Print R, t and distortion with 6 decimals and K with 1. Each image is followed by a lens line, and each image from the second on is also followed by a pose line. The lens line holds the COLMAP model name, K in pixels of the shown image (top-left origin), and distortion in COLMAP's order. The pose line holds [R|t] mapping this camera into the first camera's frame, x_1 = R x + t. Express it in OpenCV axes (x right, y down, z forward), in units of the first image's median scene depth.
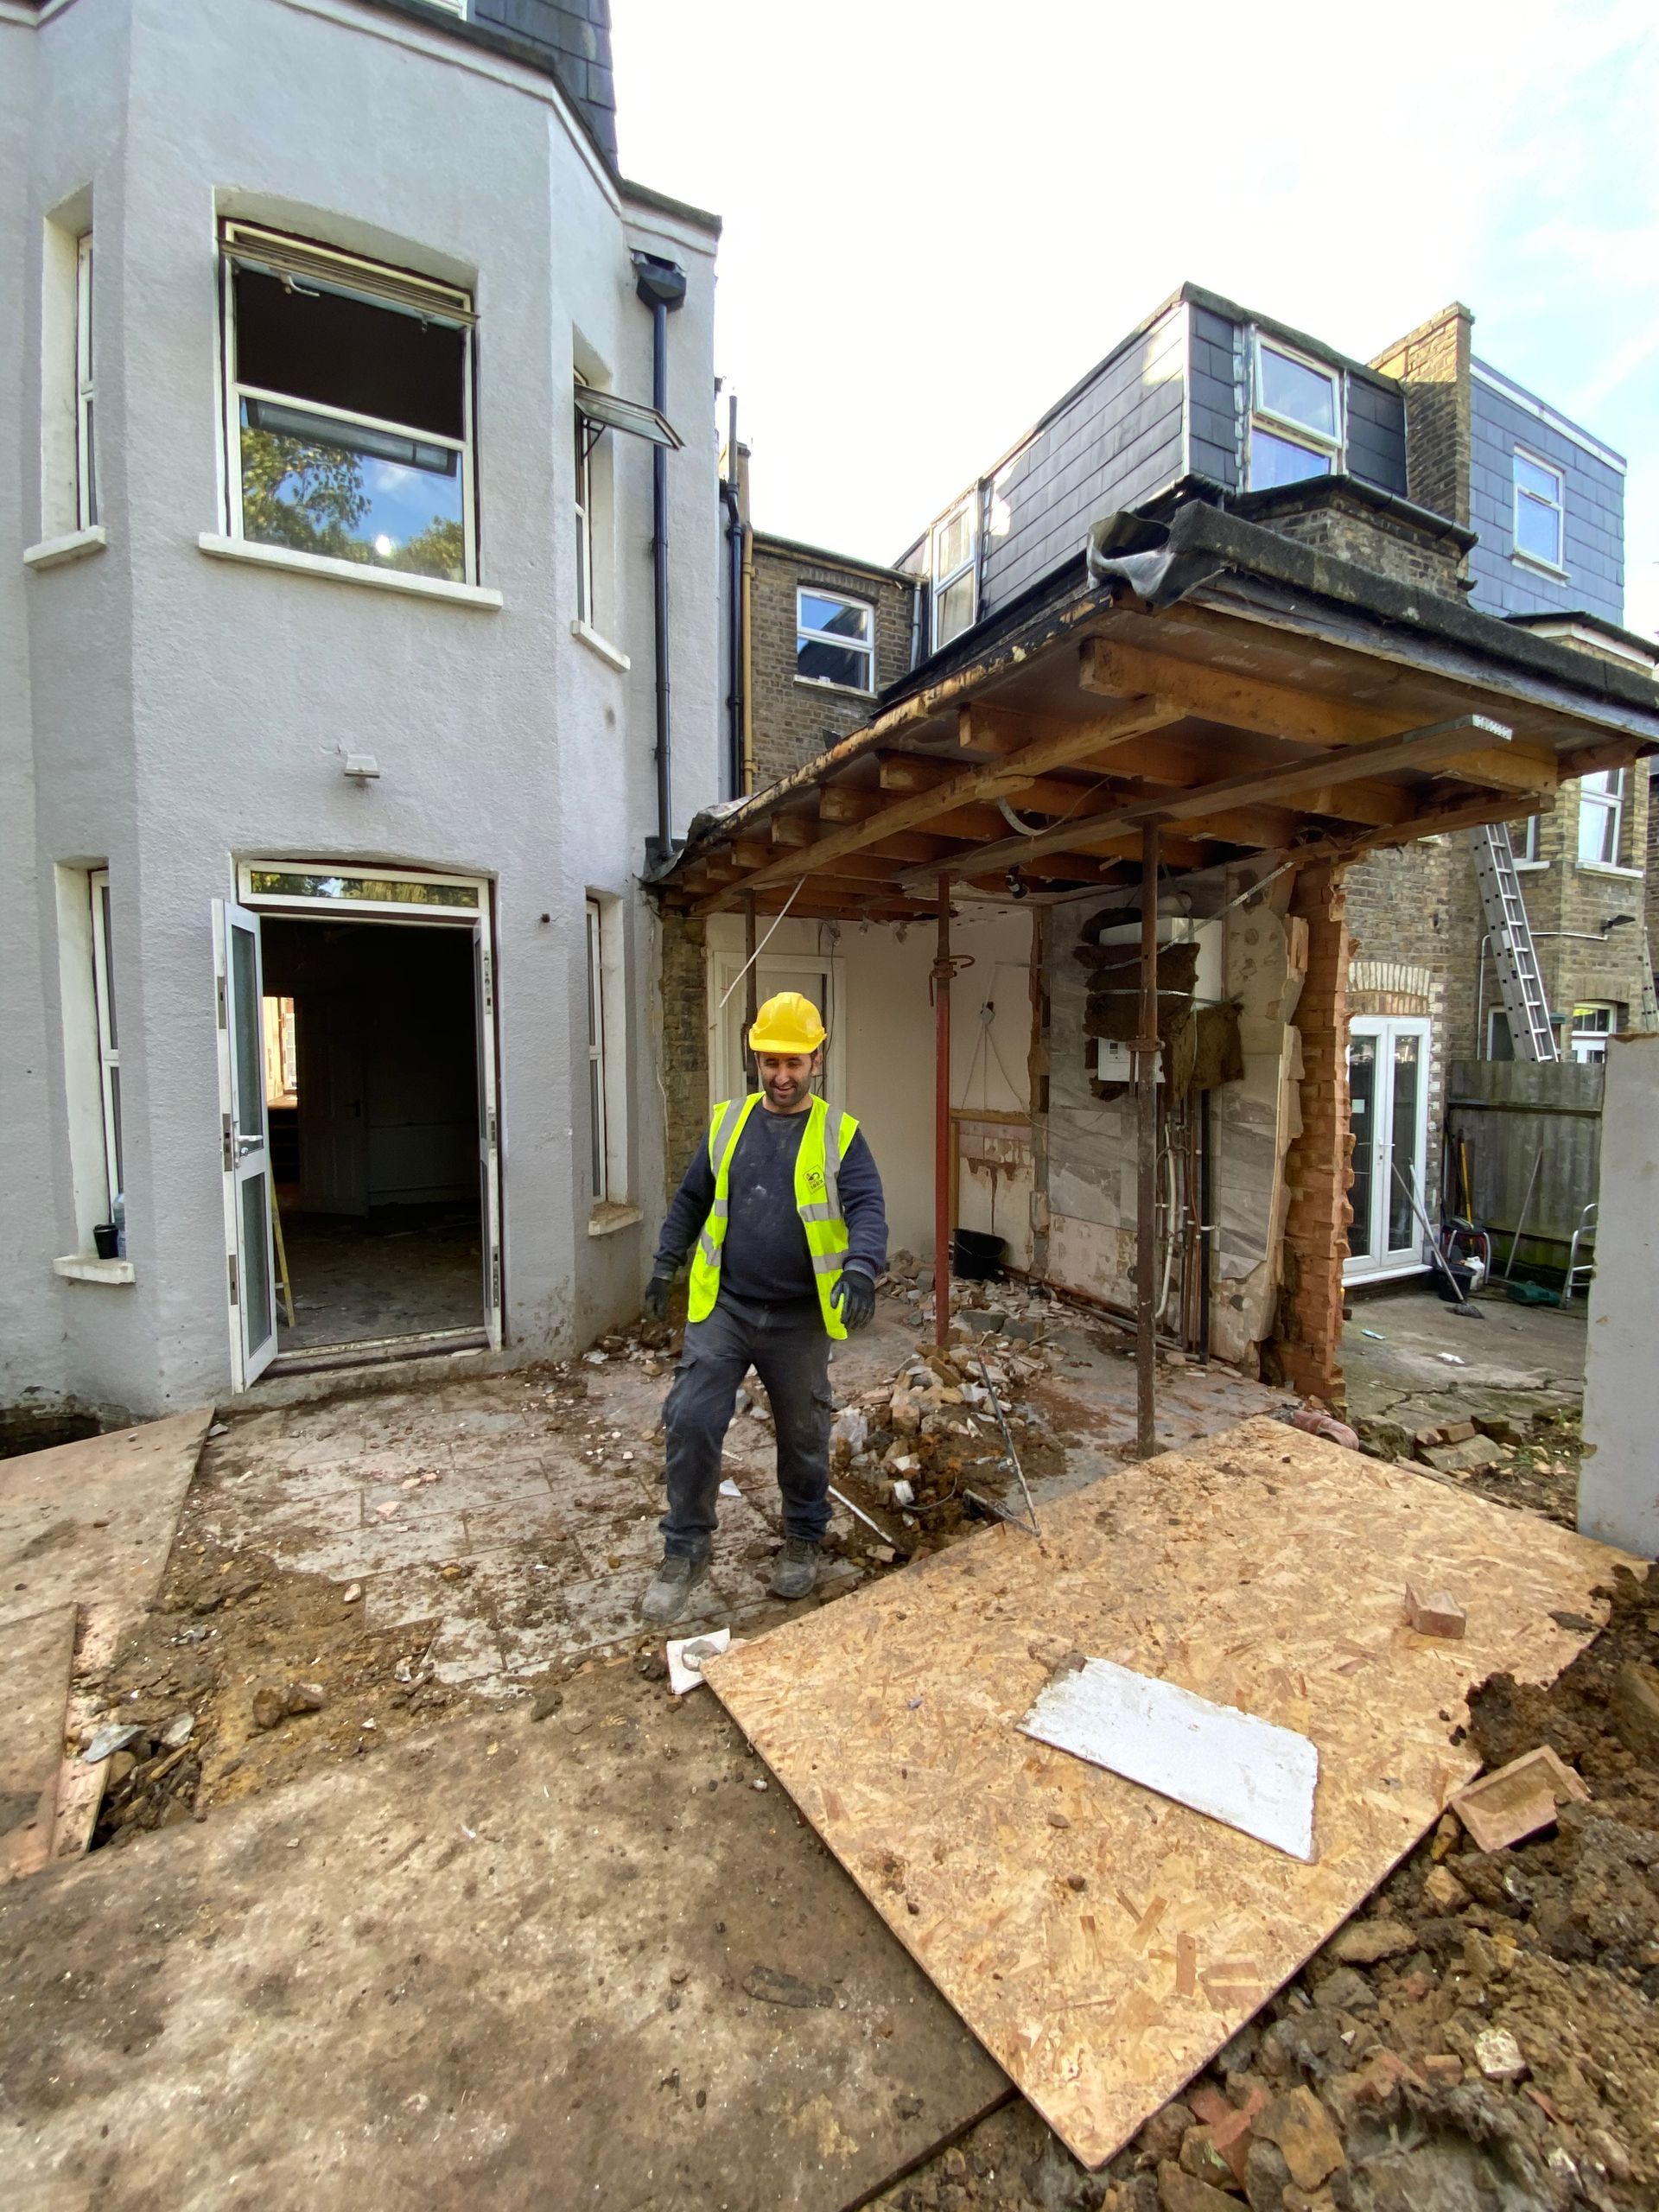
lens RADIAL K [[899.0, 0, 824.0], [0, 899.0, 1106.5], [0, 0, 1]] dist [0.011320, -0.015990]
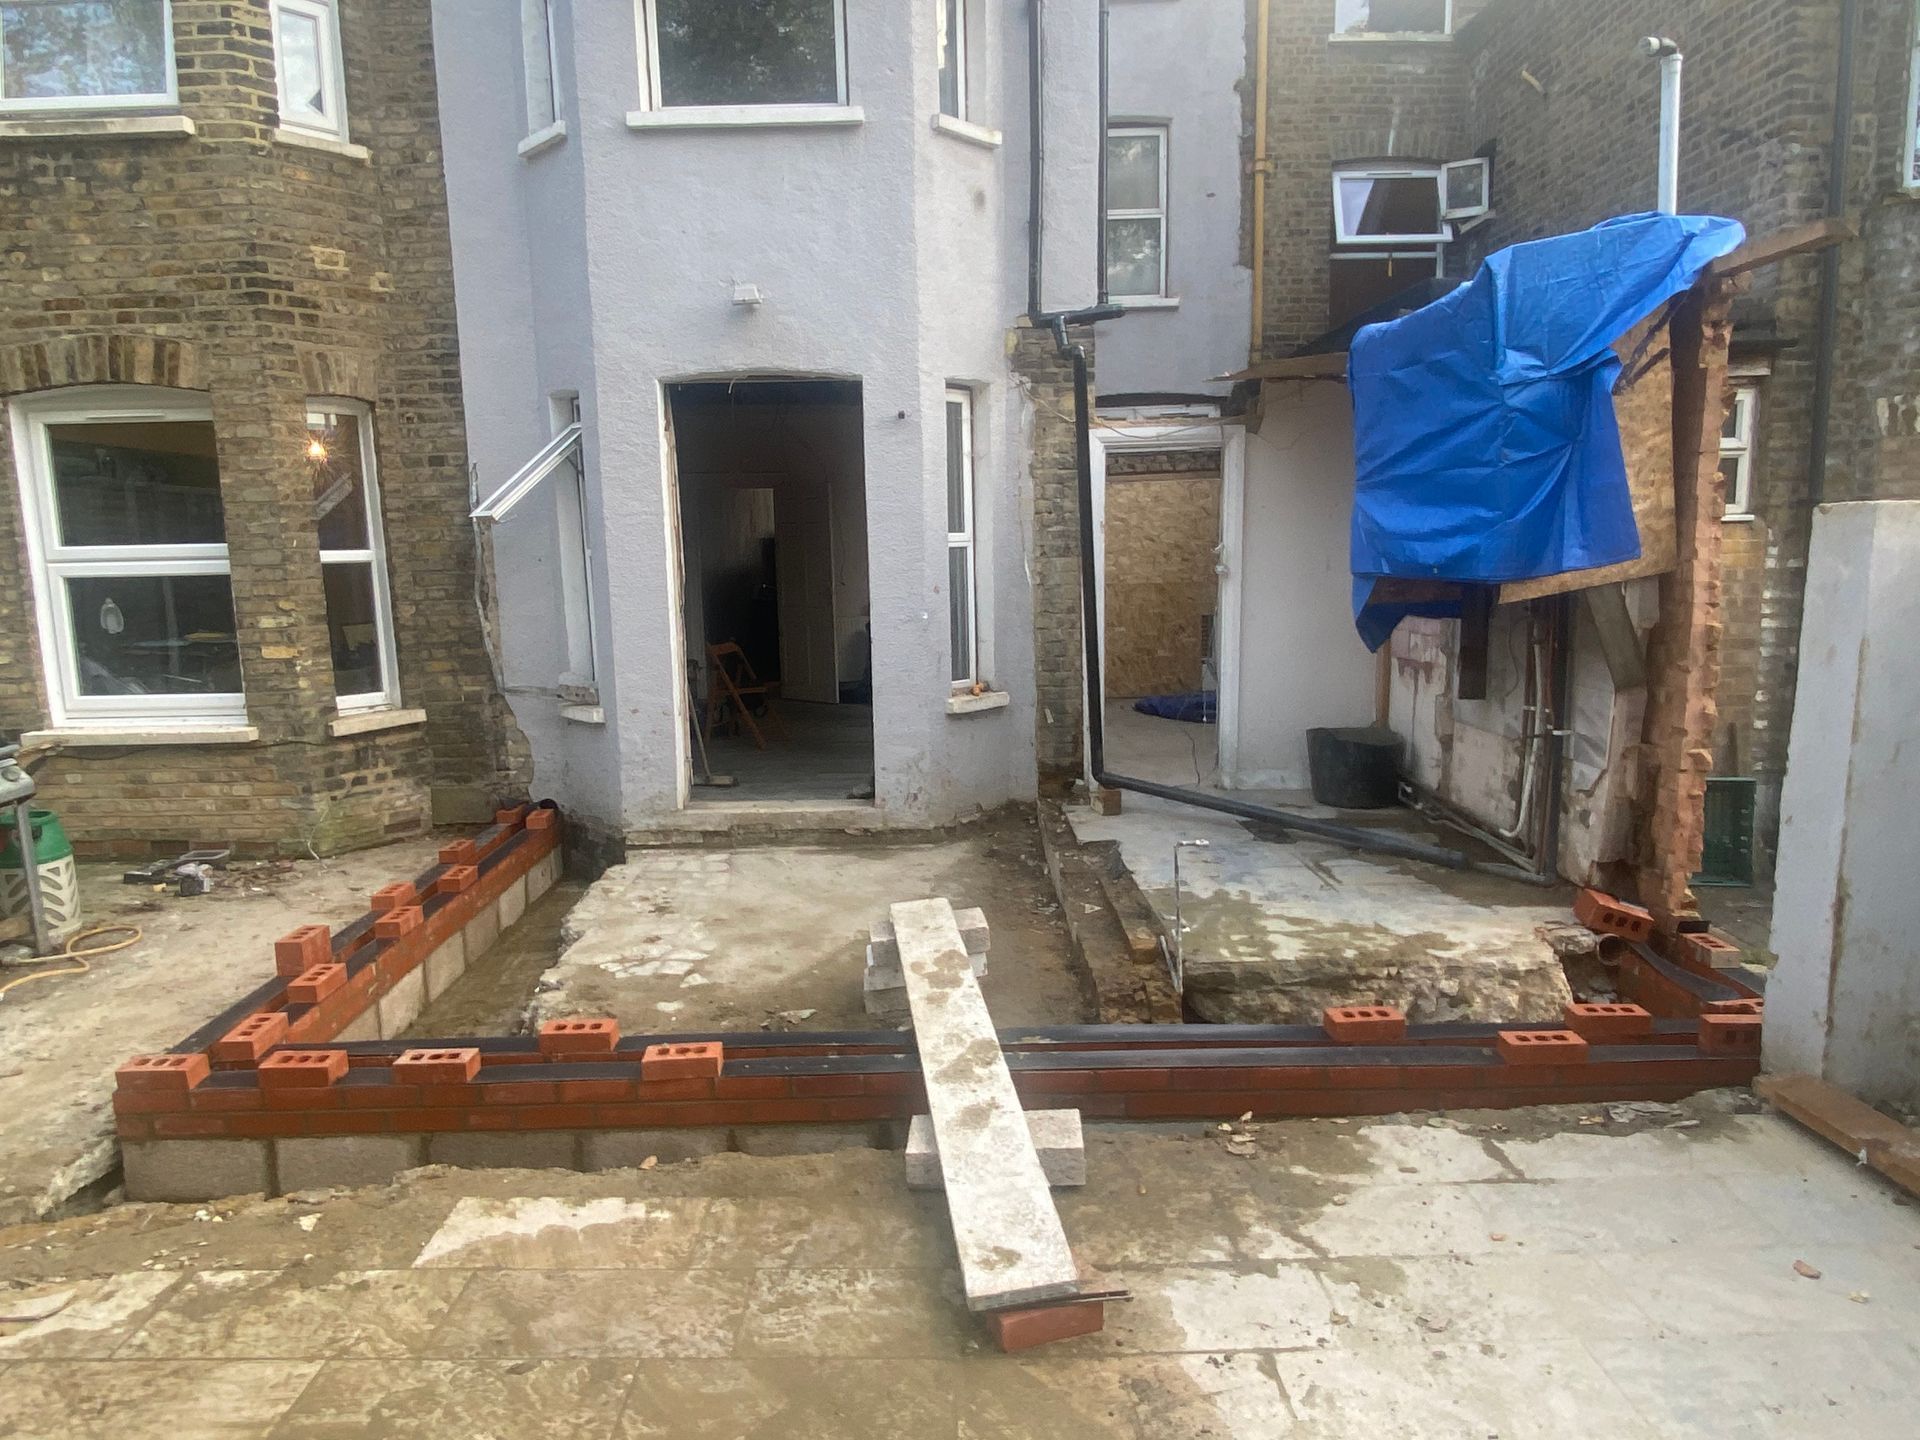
lens RADIAL K [[1236.0, 0, 952.1], [0, 1236.0, 725.8], [0, 0, 1]] dist [0.056013, -0.061557]
pose [[0.895361, 0.052395, -0.442248, 0.373384], [-0.010679, 0.995295, 0.096297, 0.016141], [0.445213, -0.081498, 0.891708, -0.291950]]
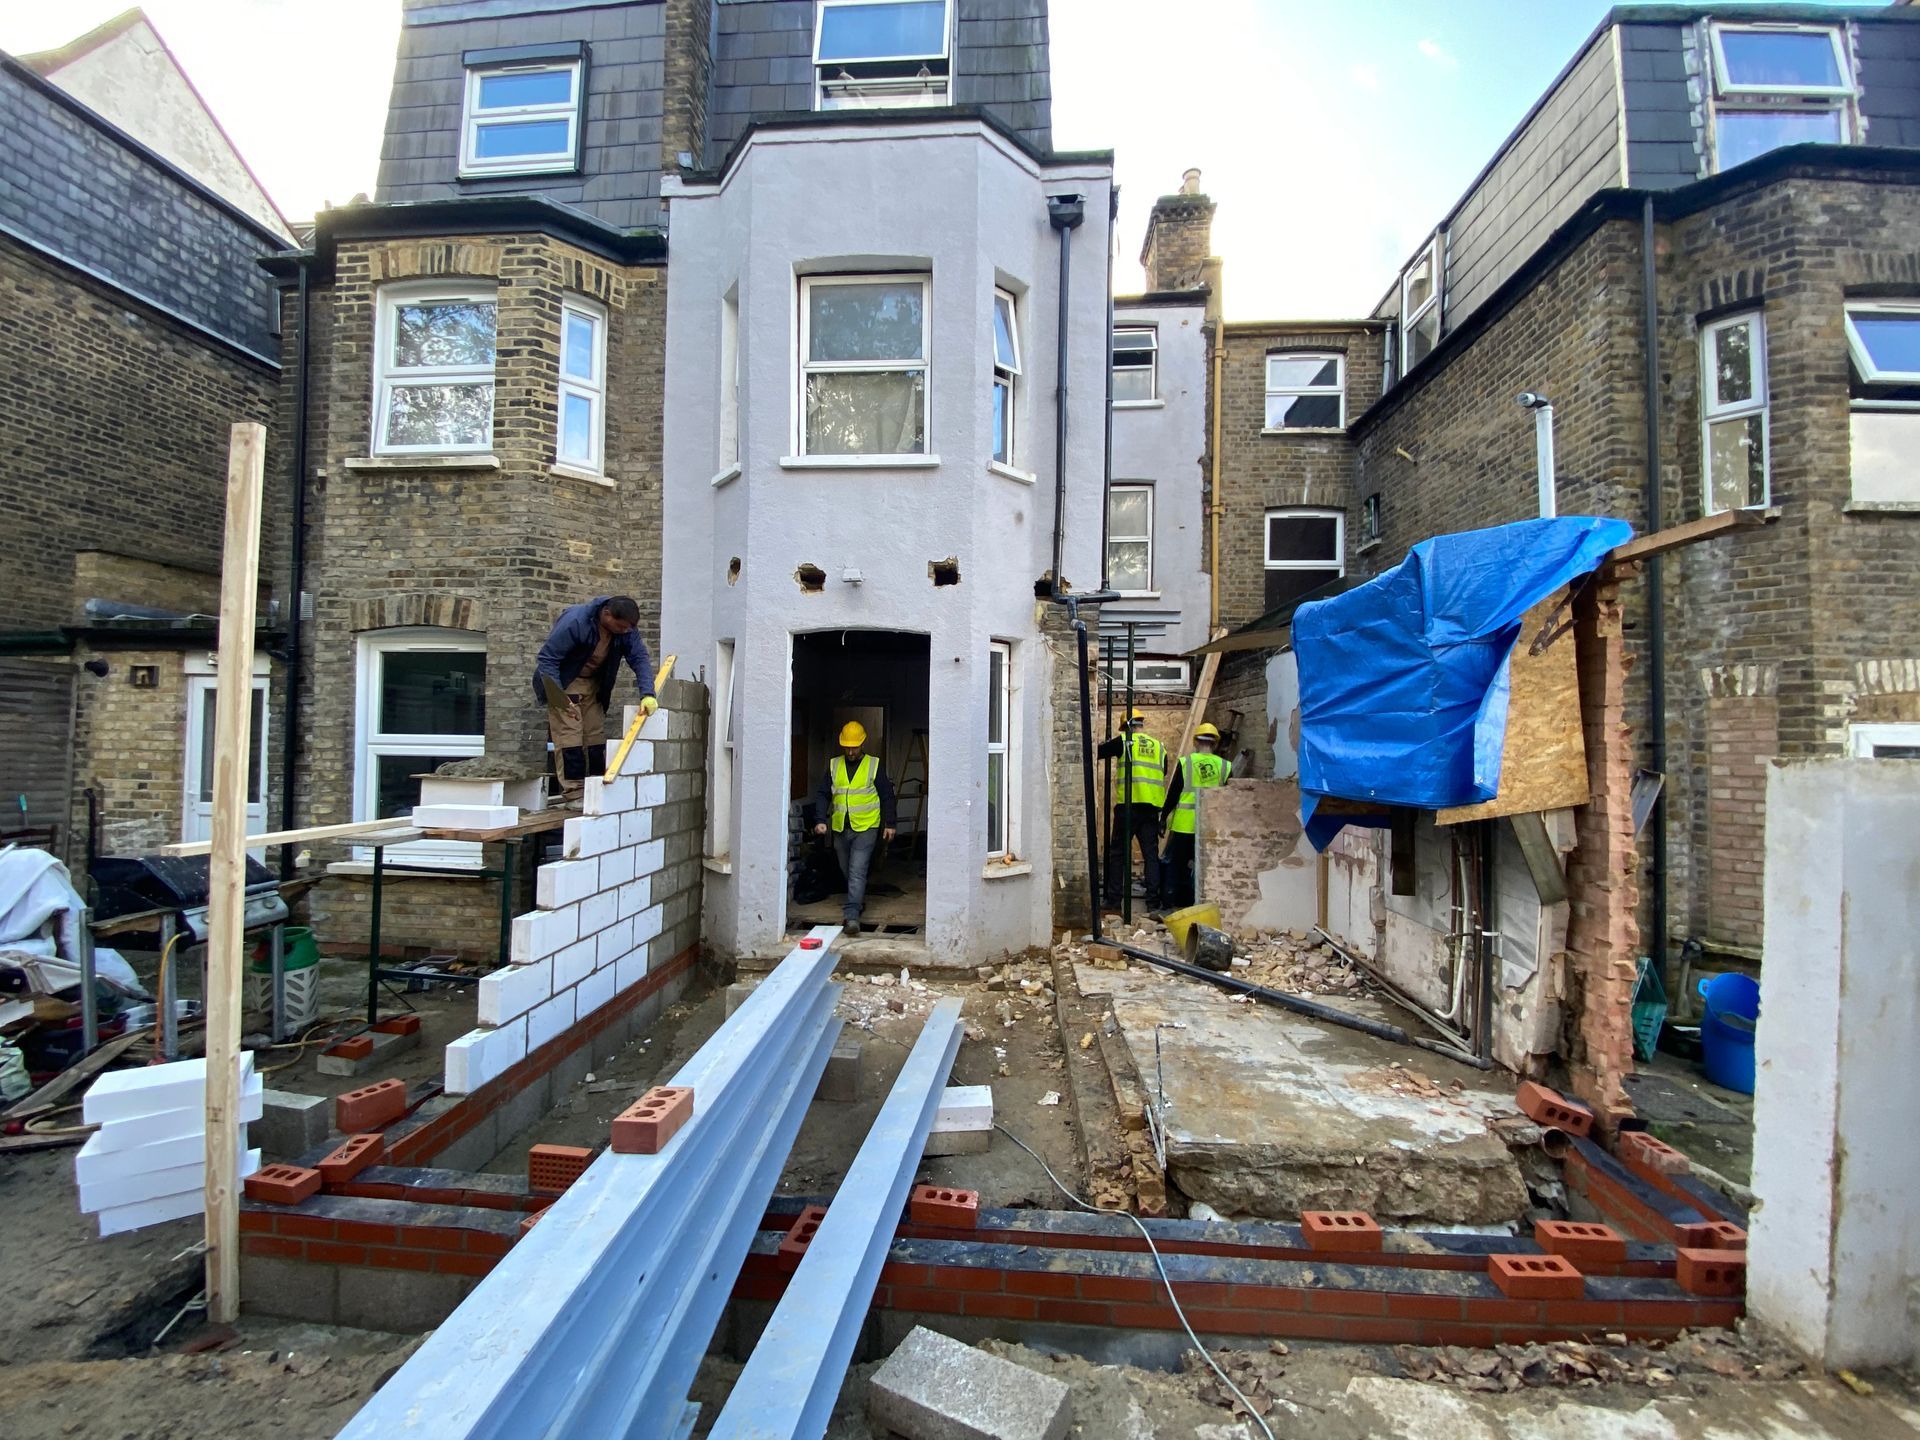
lens RADIAL K [[780.3, 0, 957.2], [0, 780.3, 723.2], [0, 0, 1]] dist [0.011320, -0.015990]
pose [[0.858273, 0.004929, -0.513169, 0.311704], [-0.049083, 0.996158, -0.072523, -0.008621], [0.510840, 0.087433, 0.855218, -0.082871]]
